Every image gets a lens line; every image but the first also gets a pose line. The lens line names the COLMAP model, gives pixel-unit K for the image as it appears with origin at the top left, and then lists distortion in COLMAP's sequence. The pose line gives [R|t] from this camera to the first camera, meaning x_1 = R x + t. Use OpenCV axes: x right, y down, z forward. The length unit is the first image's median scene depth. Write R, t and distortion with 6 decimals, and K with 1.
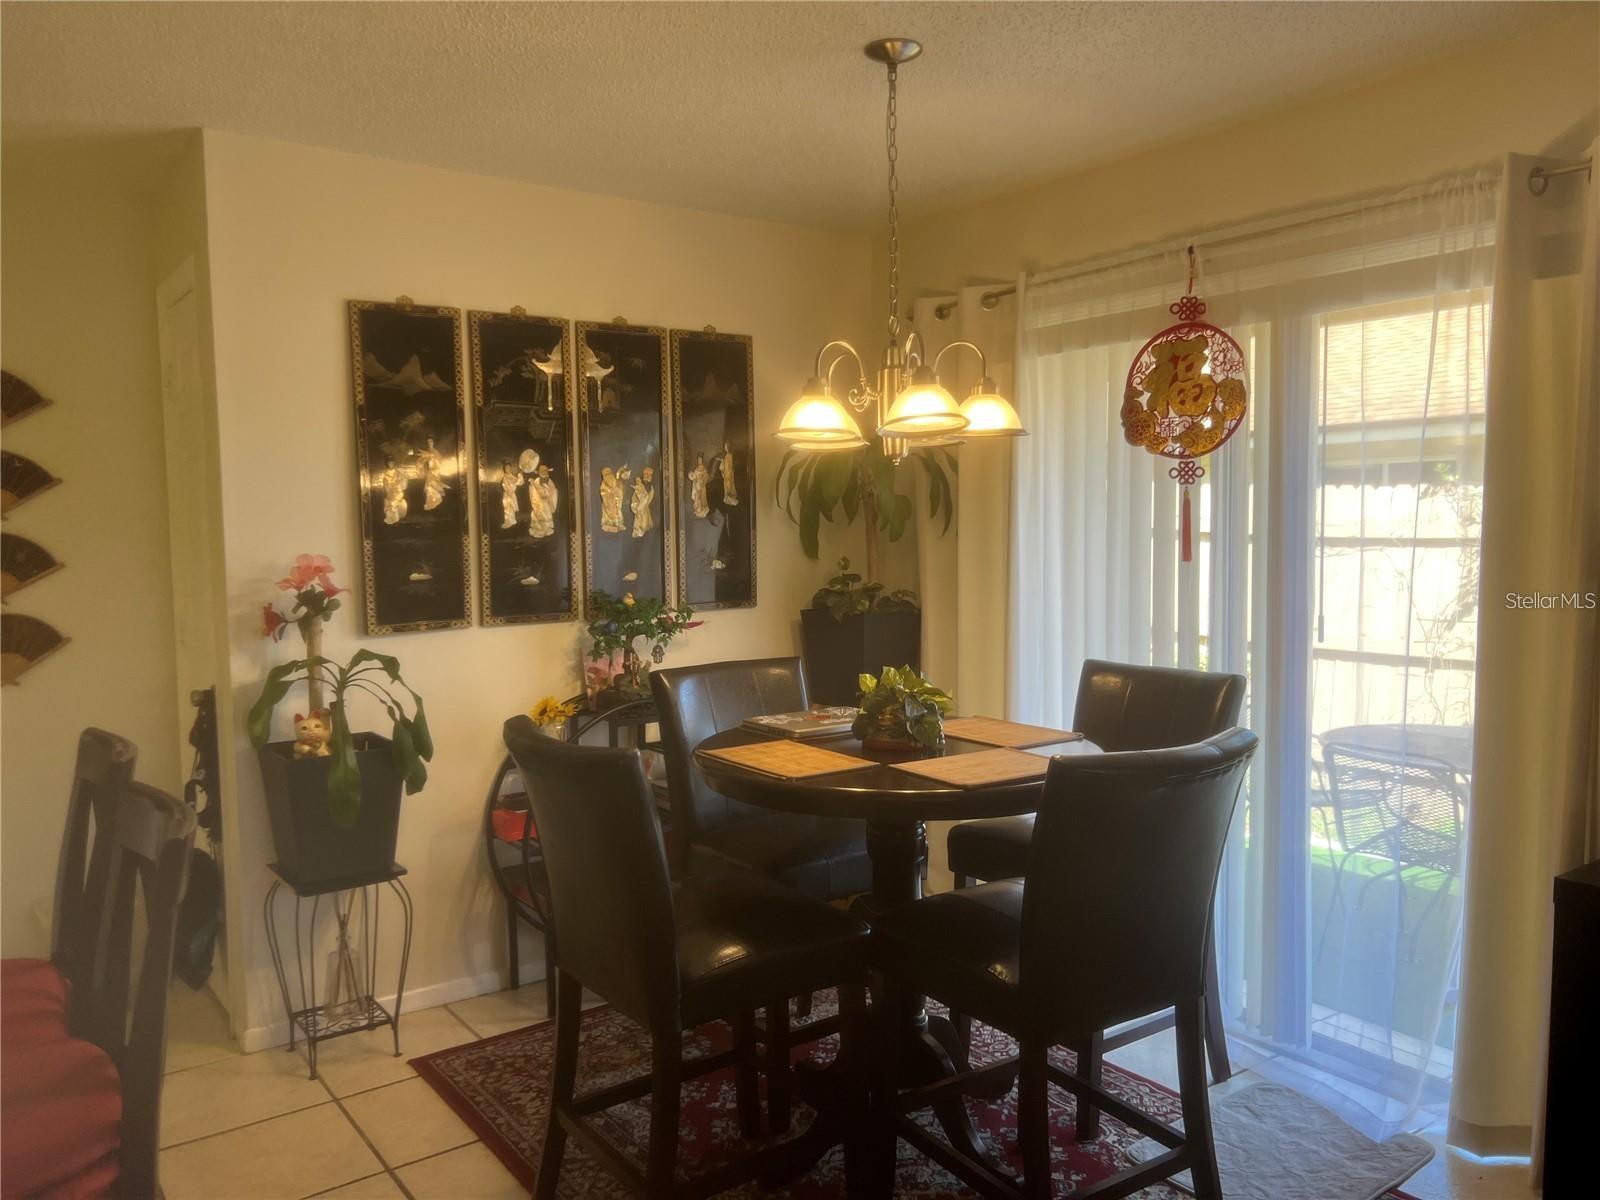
lens RADIAL K [[1214.5, 0, 814.4], [0, 1214.5, 603.8], [0, 0, 1]] dist [0.050279, -0.057812]
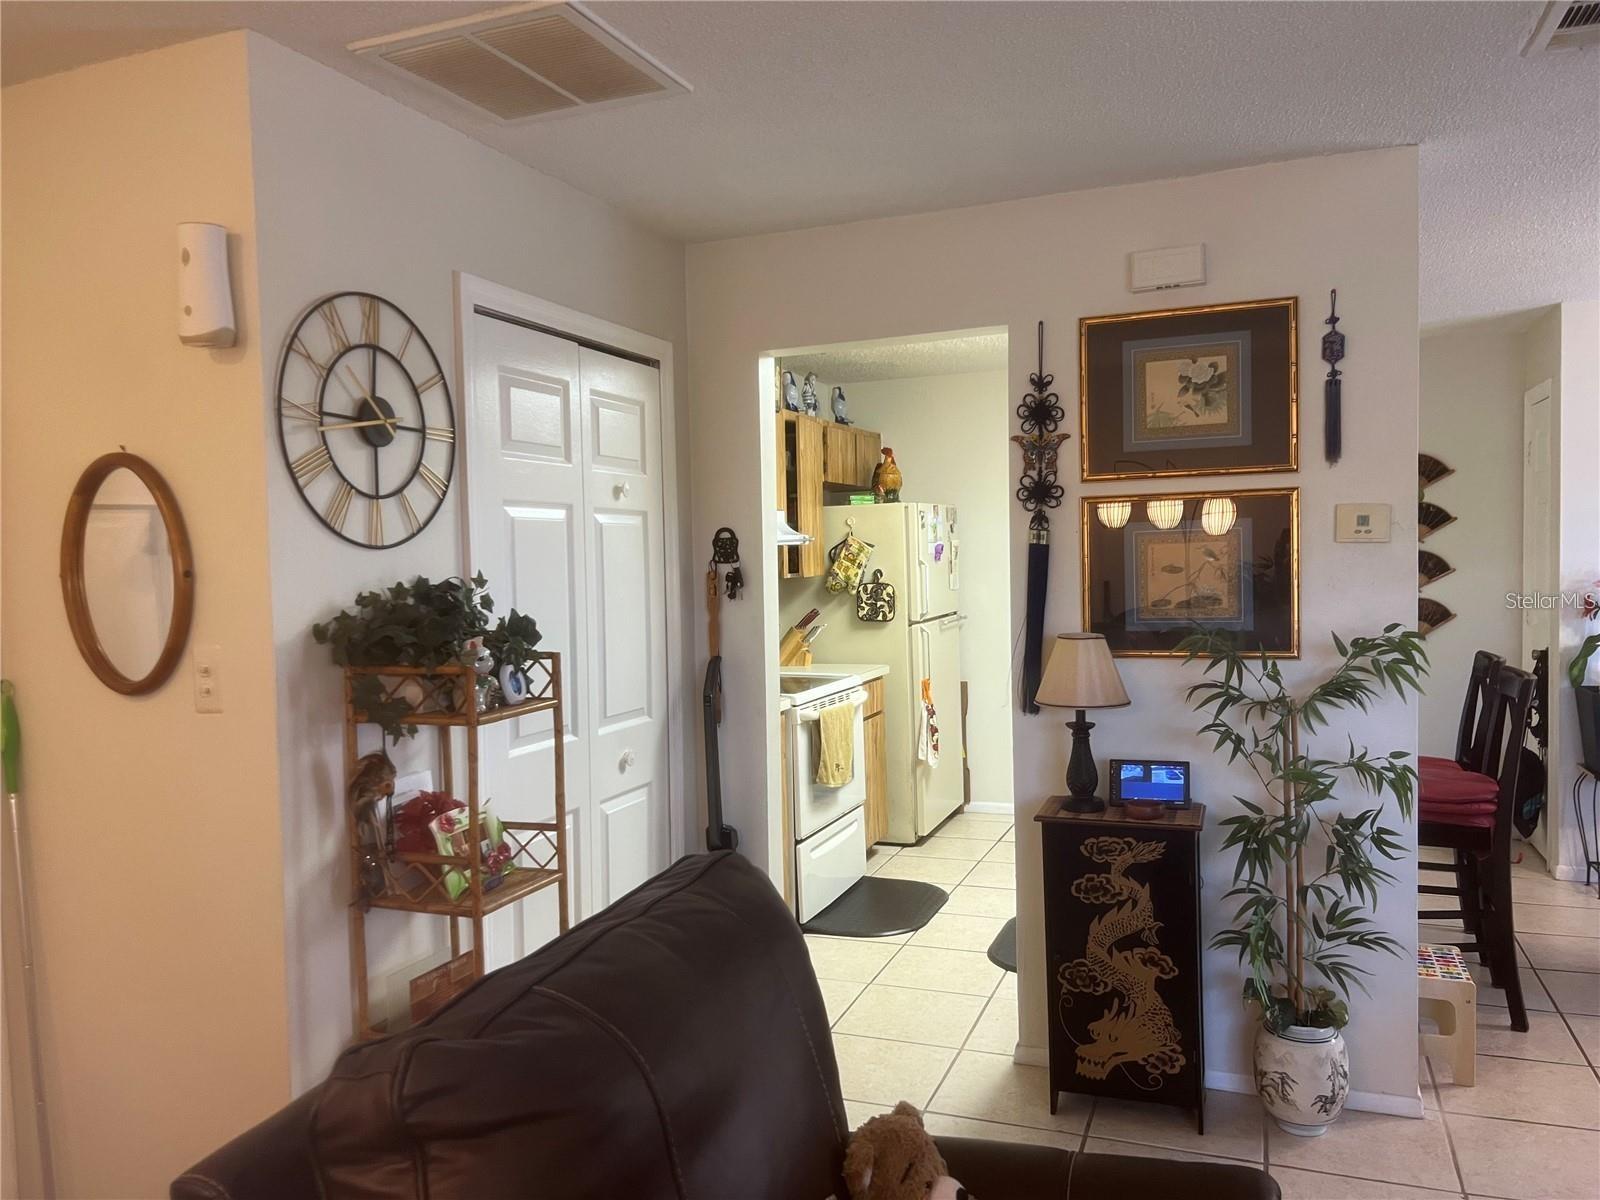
lens RADIAL K [[1214.5, 0, 756.1], [0, 1214.5, 609.6], [0, 0, 1]] dist [0.050279, -0.057812]
pose [[0.512072, 0.042910, -0.857870, 0.338519], [-0.044000, 0.998751, 0.023693, 0.025115], [0.857815, 0.025614, 0.513321, -0.680677]]
